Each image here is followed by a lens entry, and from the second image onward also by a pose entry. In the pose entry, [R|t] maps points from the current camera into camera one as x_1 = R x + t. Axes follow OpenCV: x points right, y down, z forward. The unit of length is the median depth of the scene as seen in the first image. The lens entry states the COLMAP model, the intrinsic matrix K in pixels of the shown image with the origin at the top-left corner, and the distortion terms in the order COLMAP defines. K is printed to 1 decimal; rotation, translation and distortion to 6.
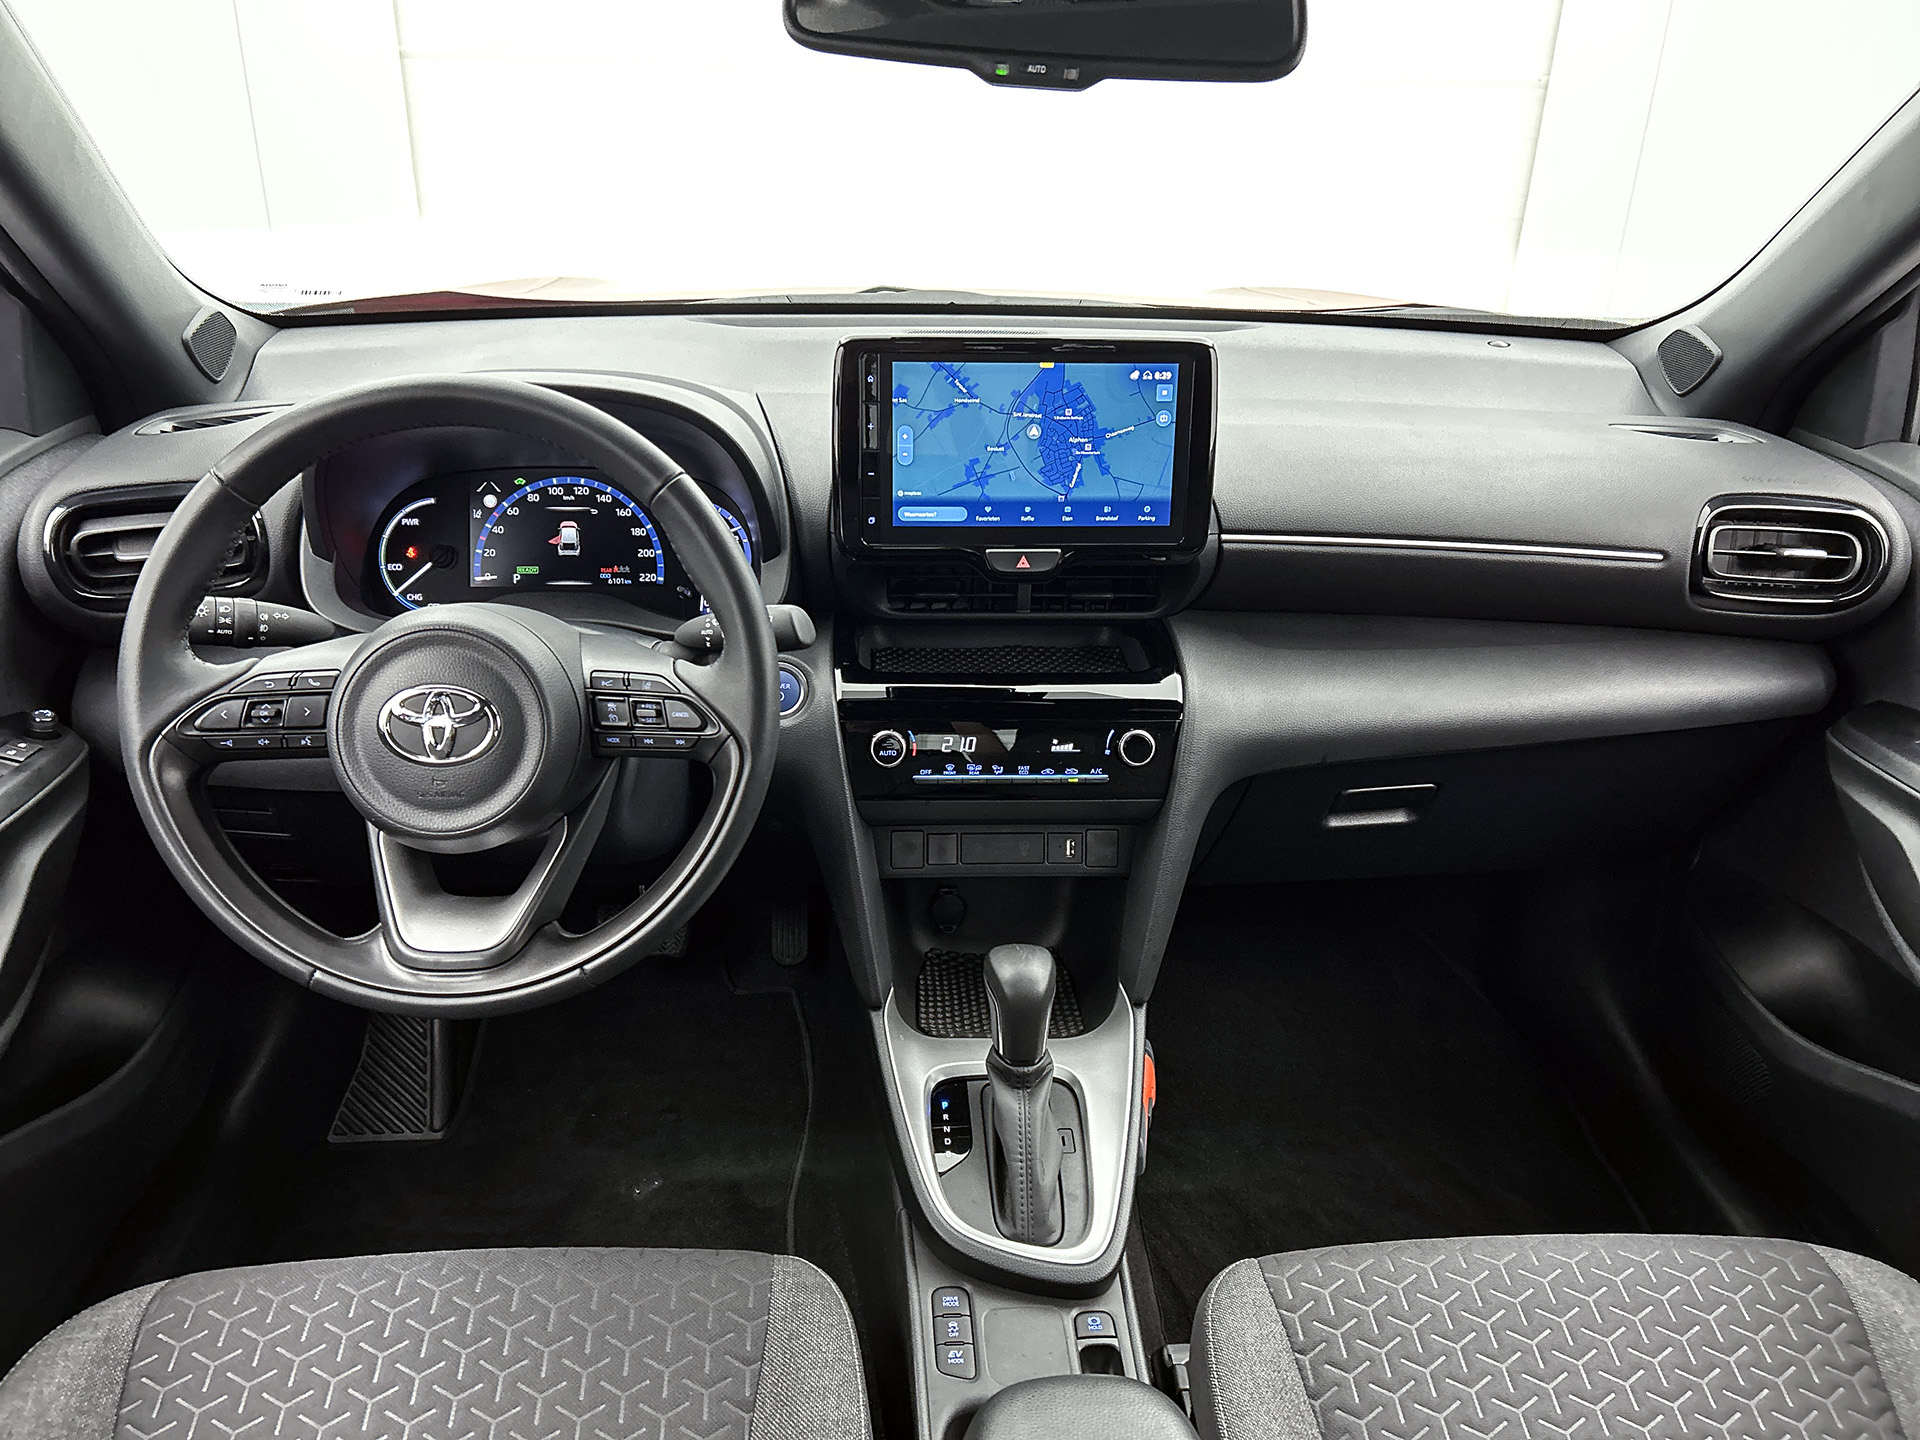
lens RADIAL K [[1435.1, 0, 948.3], [0, 1435.1, 714.7], [0, 0, 1]] dist [0.050572, -0.059331]
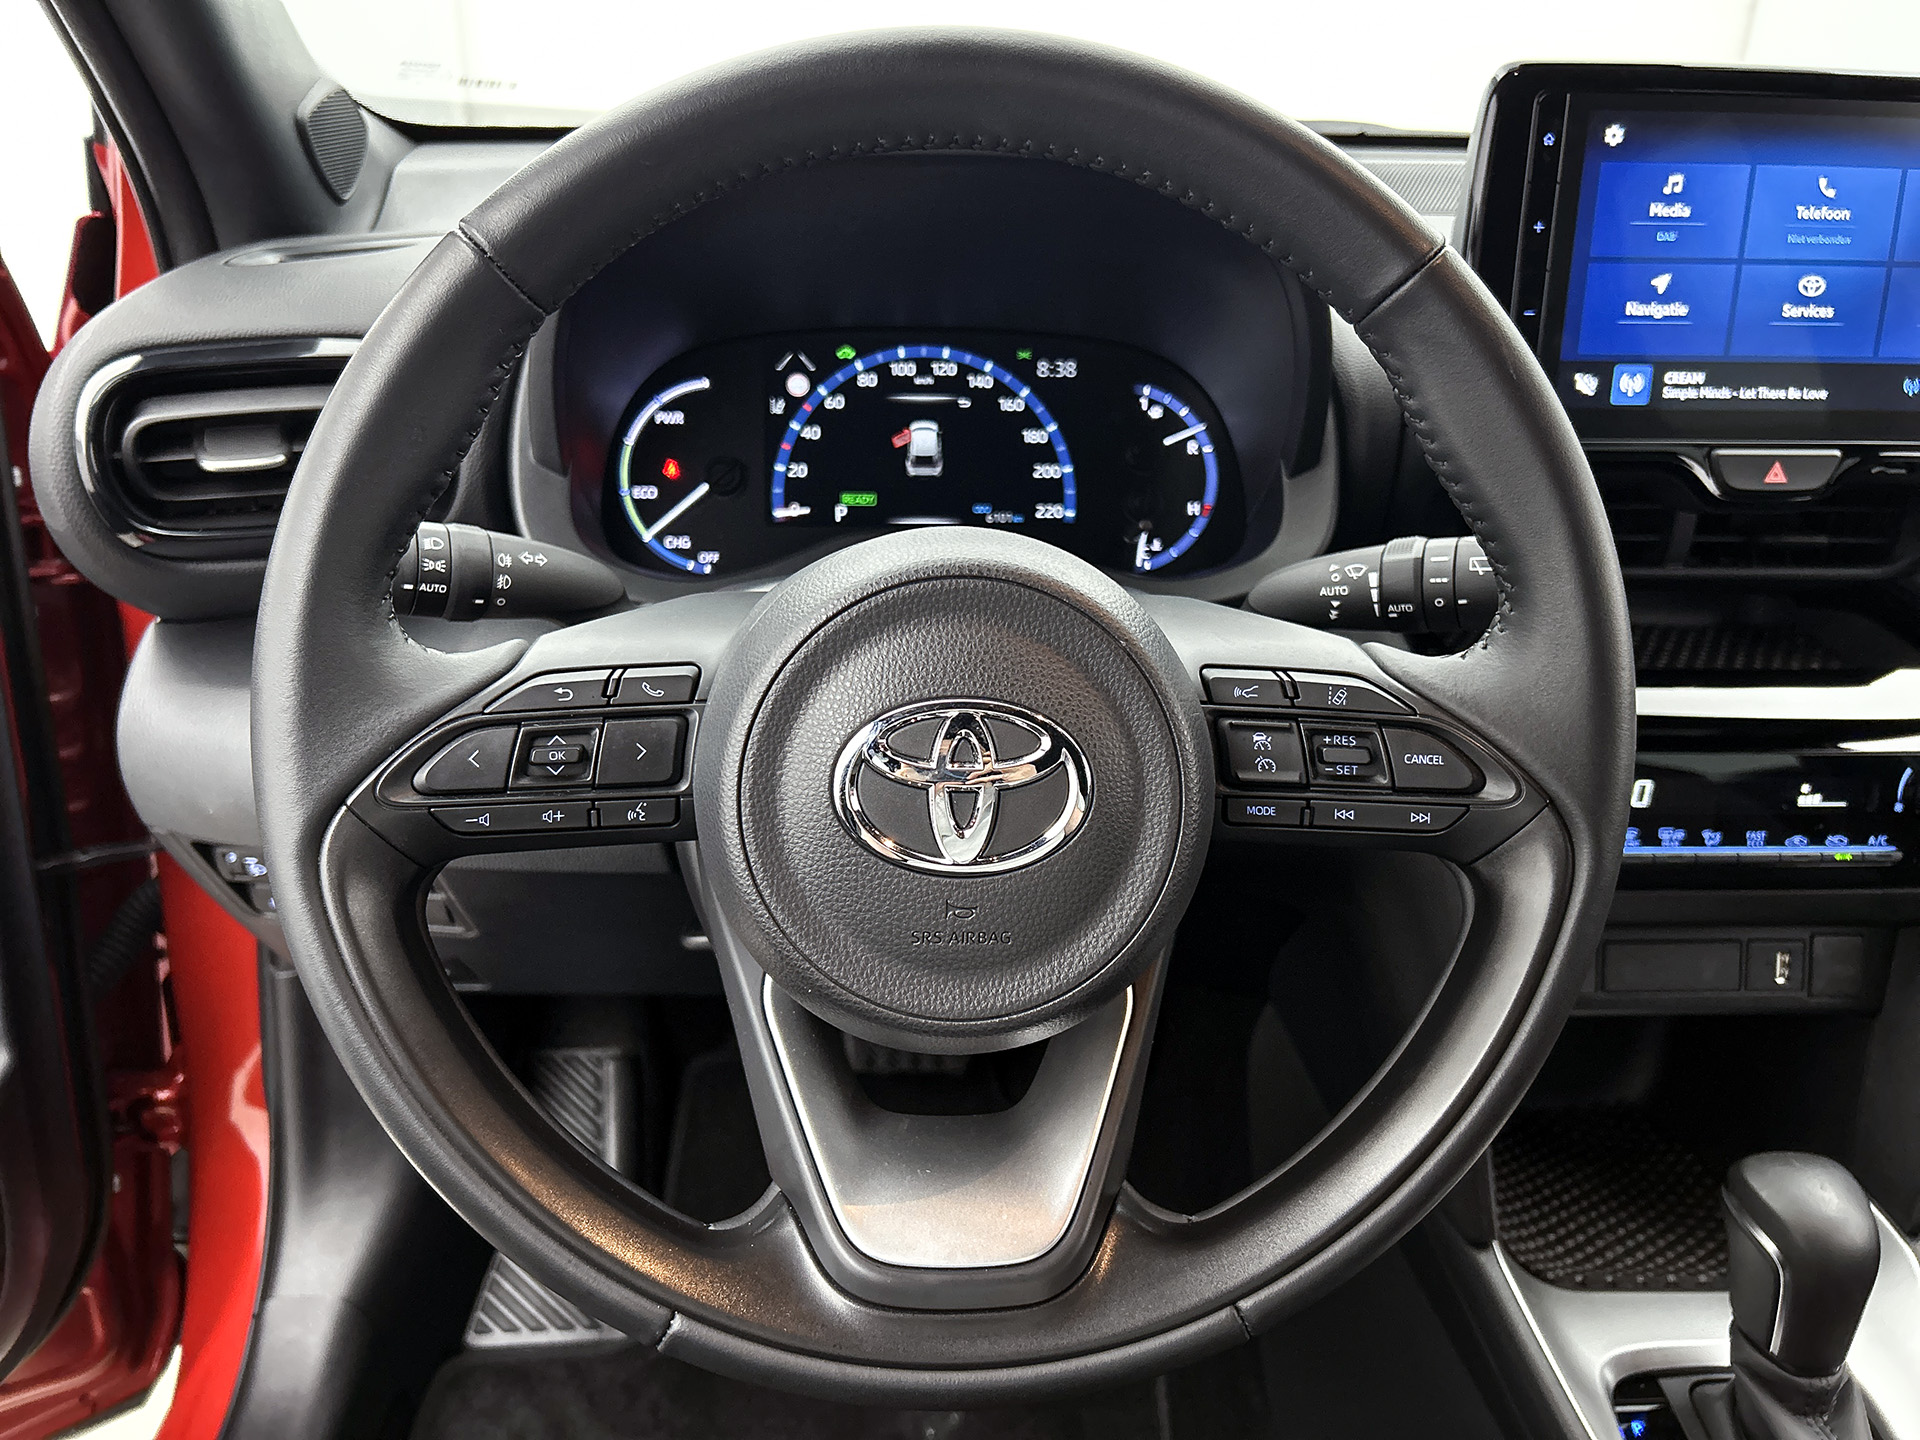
lens RADIAL K [[1457.8, 0, 950.2], [0, 1457.8, 710.9], [0, 0, 1]] dist [0.041276, -0.049739]
pose [[0.999985, 0.002087, -0.004983, -0.265764], [-0.002076, 0.999995, 0.002355, -0.013097], [0.004988, -0.002345, 0.999985, 0.408192]]
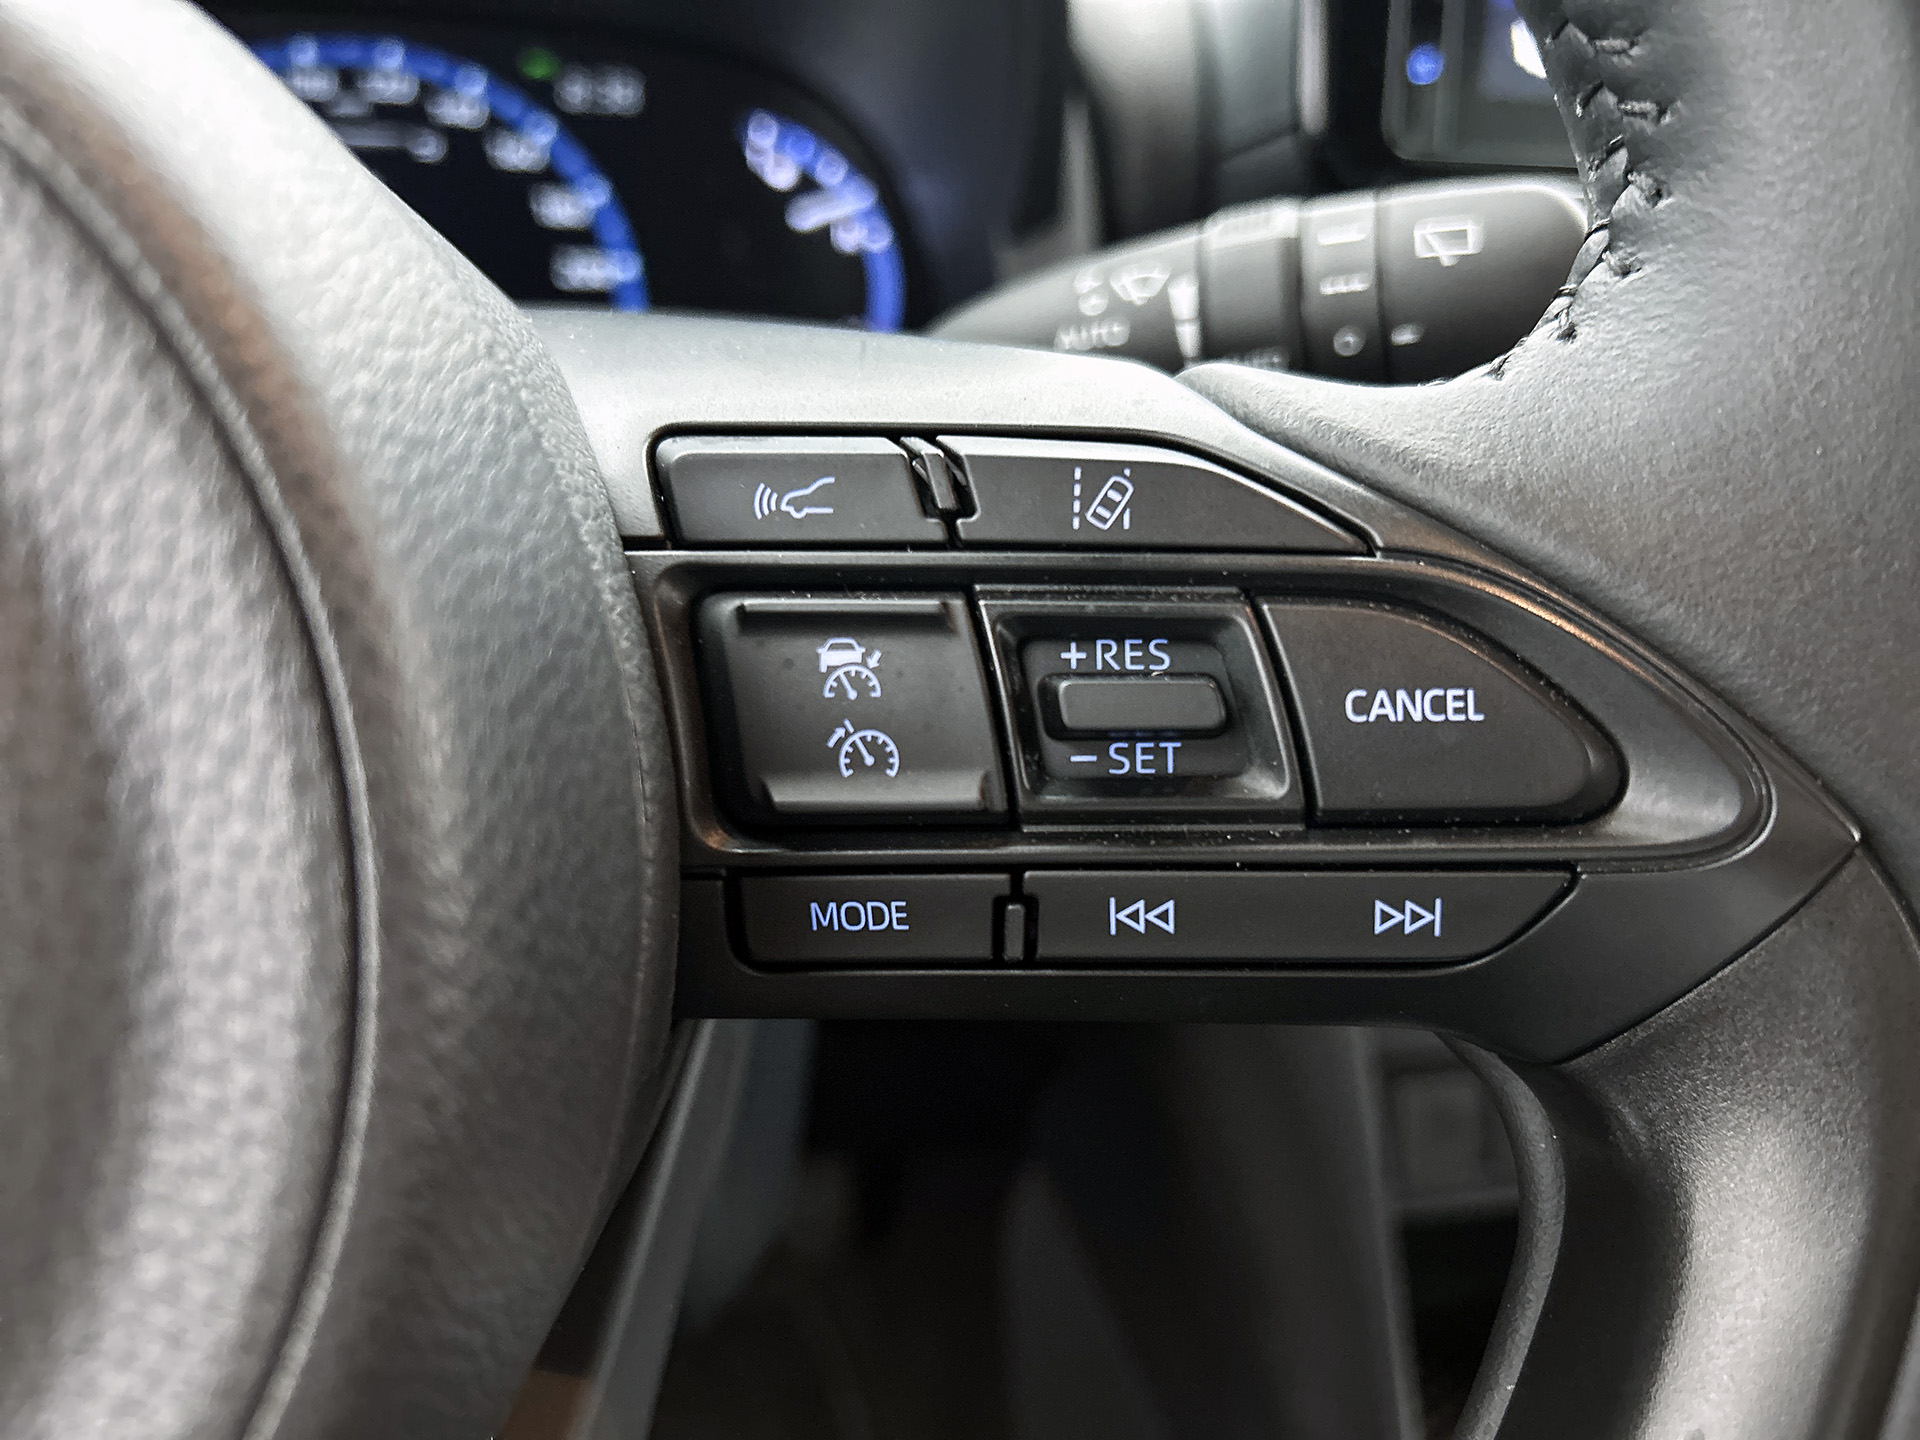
lens RADIAL K [[1528.2, 0, 964.3], [0, 1528.2, 683.9], [0, 0, 1]] dist [0.028271, 0.003652]
pose [[0.987672, -0.027056, 0.154183, -0.194416], [0.034070, 0.998493, -0.043028, 0.002002], [-0.152786, 0.047751, 0.987105, 0.680945]]
